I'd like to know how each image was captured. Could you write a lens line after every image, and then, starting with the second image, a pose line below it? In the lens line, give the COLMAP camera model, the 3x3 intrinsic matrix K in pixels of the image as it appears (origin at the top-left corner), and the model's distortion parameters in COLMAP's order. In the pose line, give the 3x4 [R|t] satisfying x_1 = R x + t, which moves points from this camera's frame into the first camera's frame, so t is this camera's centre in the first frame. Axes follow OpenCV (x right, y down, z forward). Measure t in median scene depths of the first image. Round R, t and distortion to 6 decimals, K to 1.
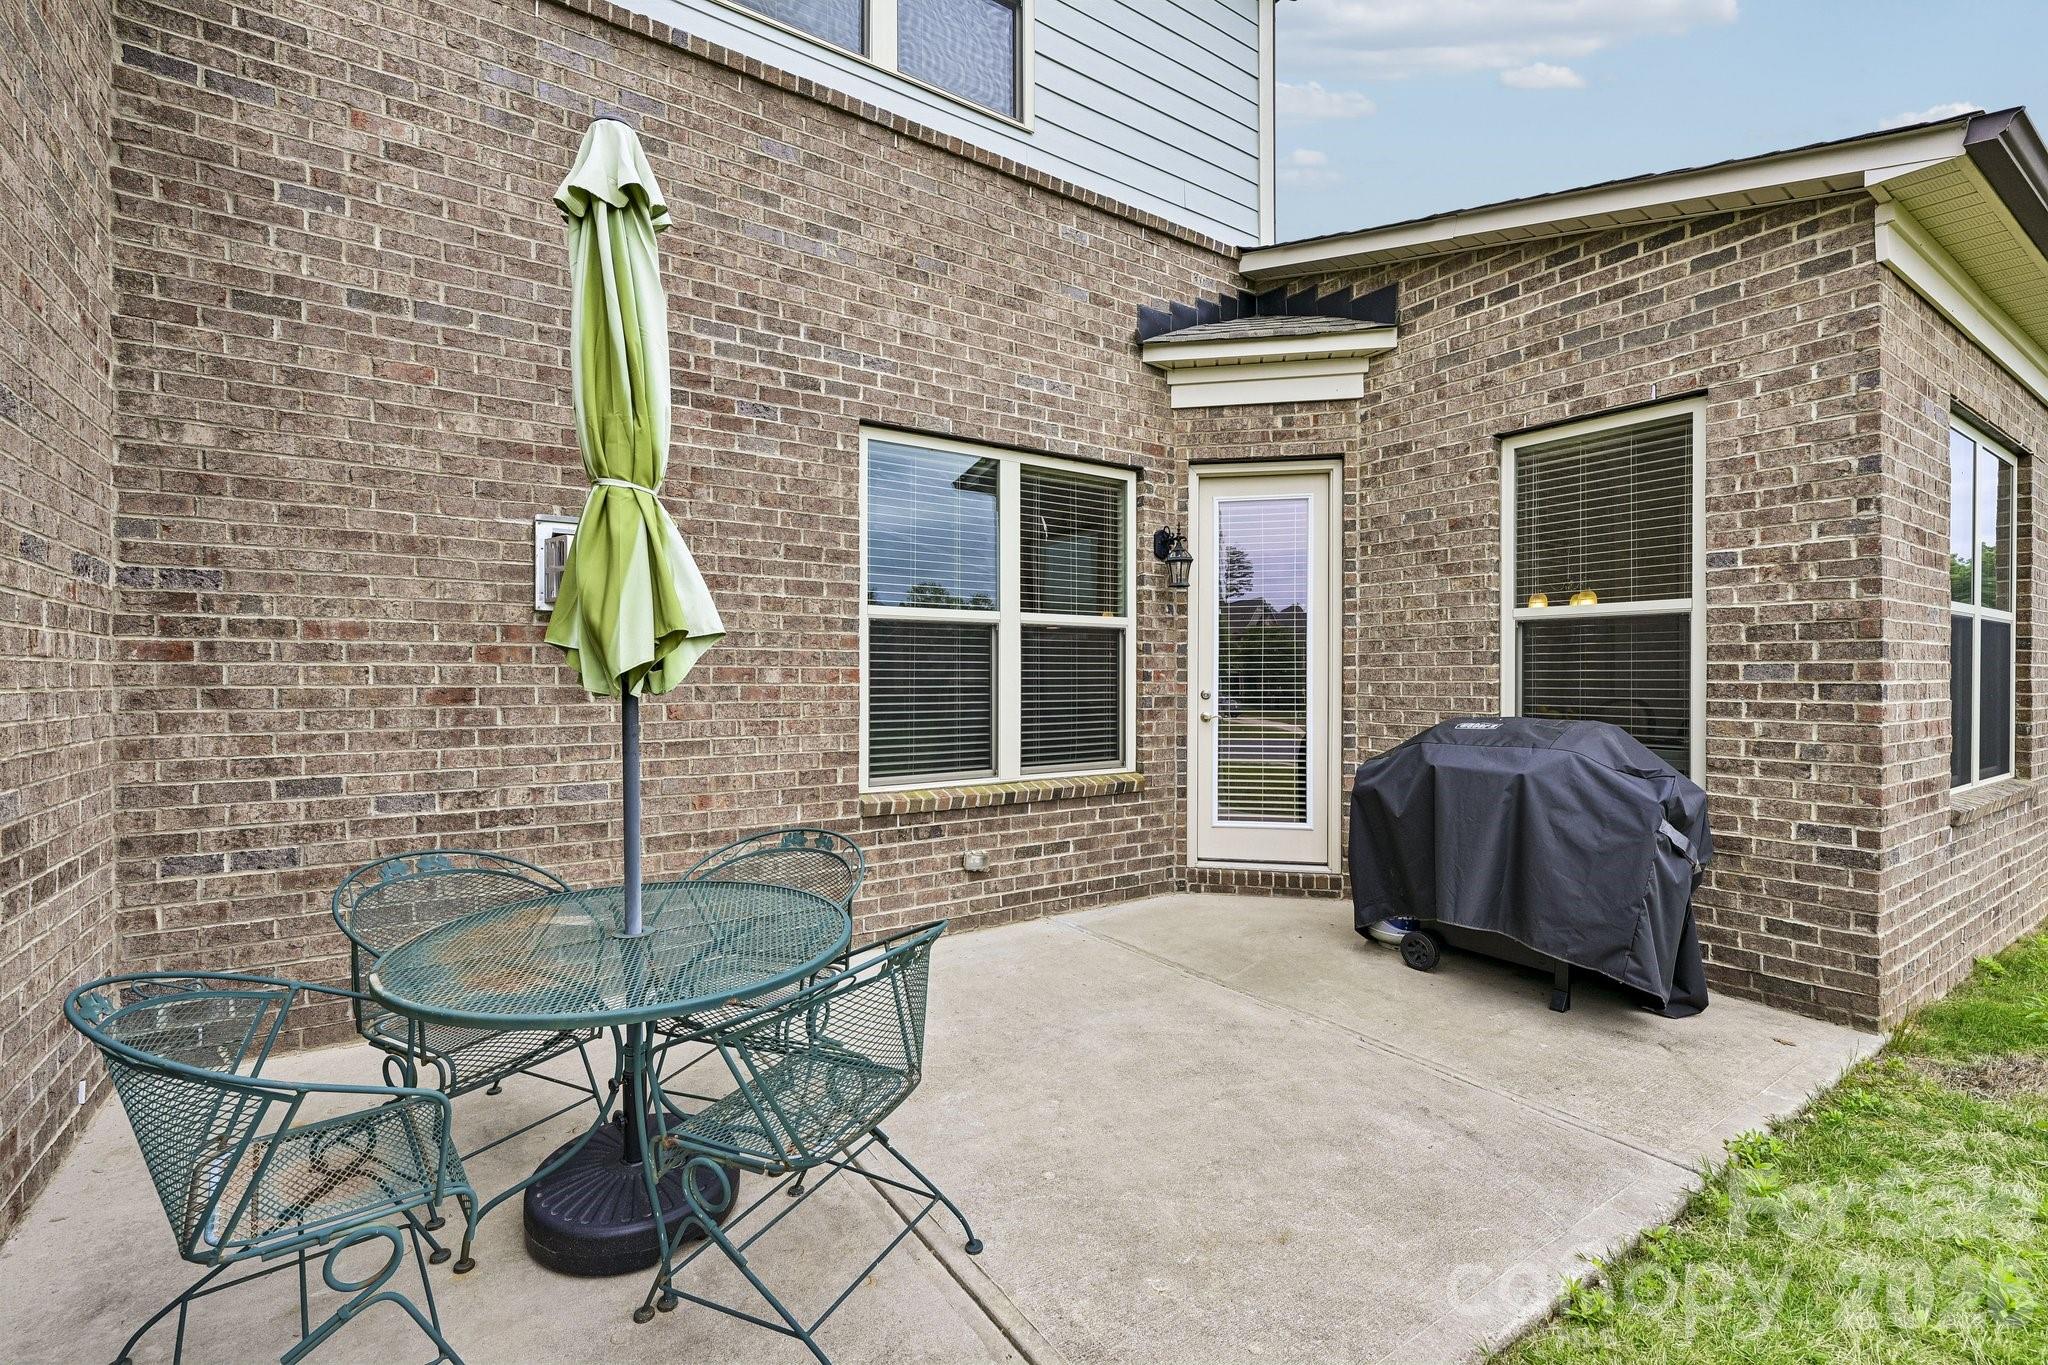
lens RADIAL K [[912.0, 0, 1026.8], [0, 912.0, 683.2], [0, 0, 1]] dist [-0.001846, -0.000344]
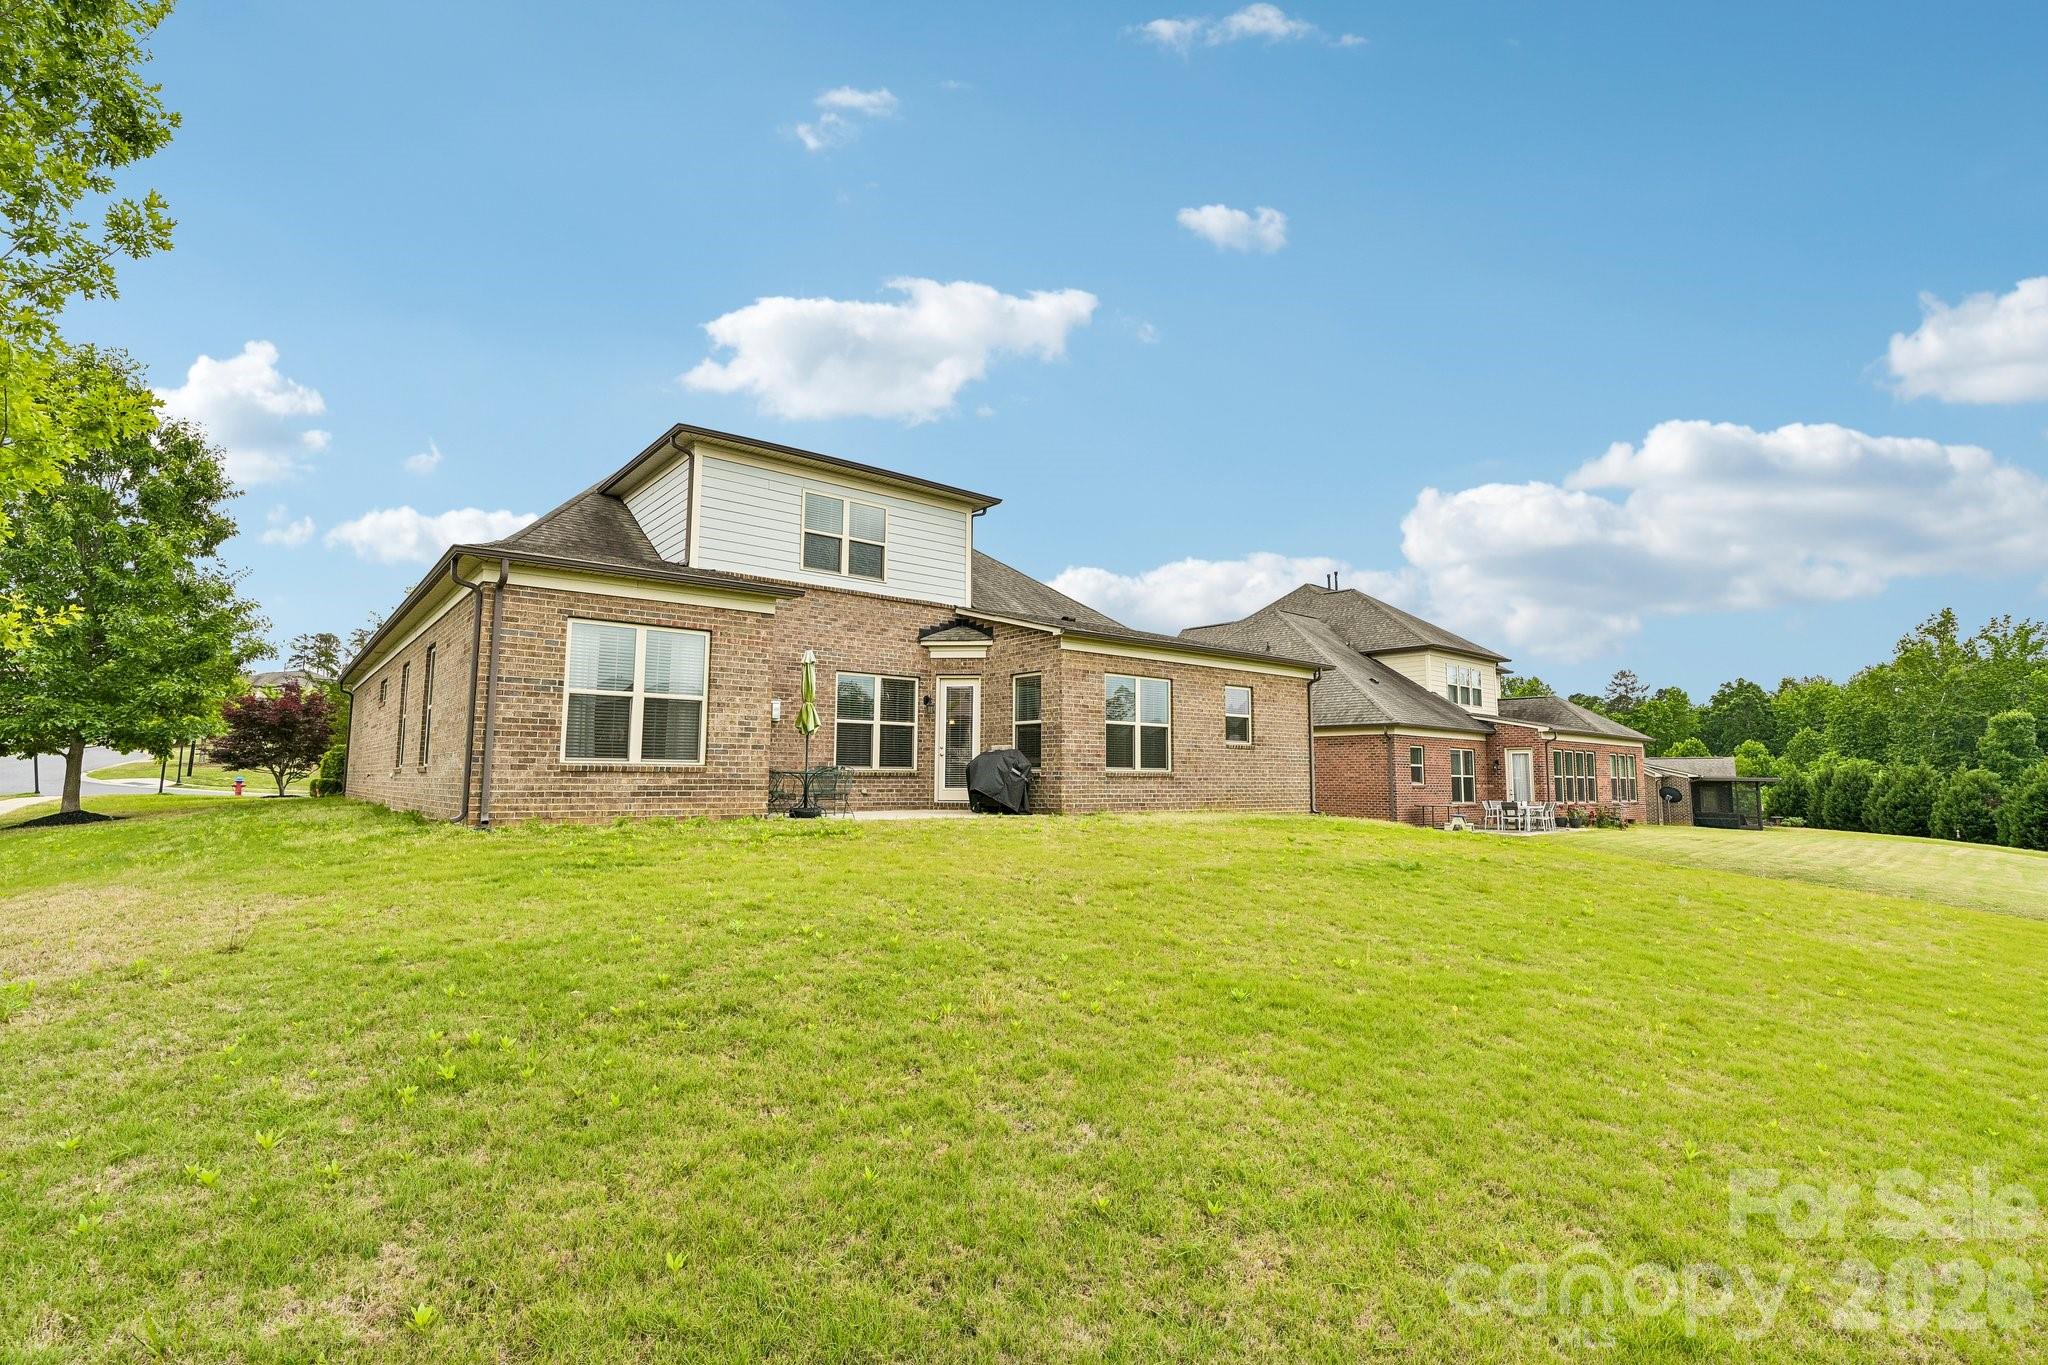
lens RADIAL K [[947.3, 0, 1027.7], [0, 947.3, 678.4], [0, 0, 1]] dist [0.001712, 0.000109]
pose [[0.995648, 0.013770, 0.092167, 0.200467], [-0.003251, 0.993553, -0.113322, 0.153062], [-0.093133, 0.112529, 0.989274, -2.414503]]
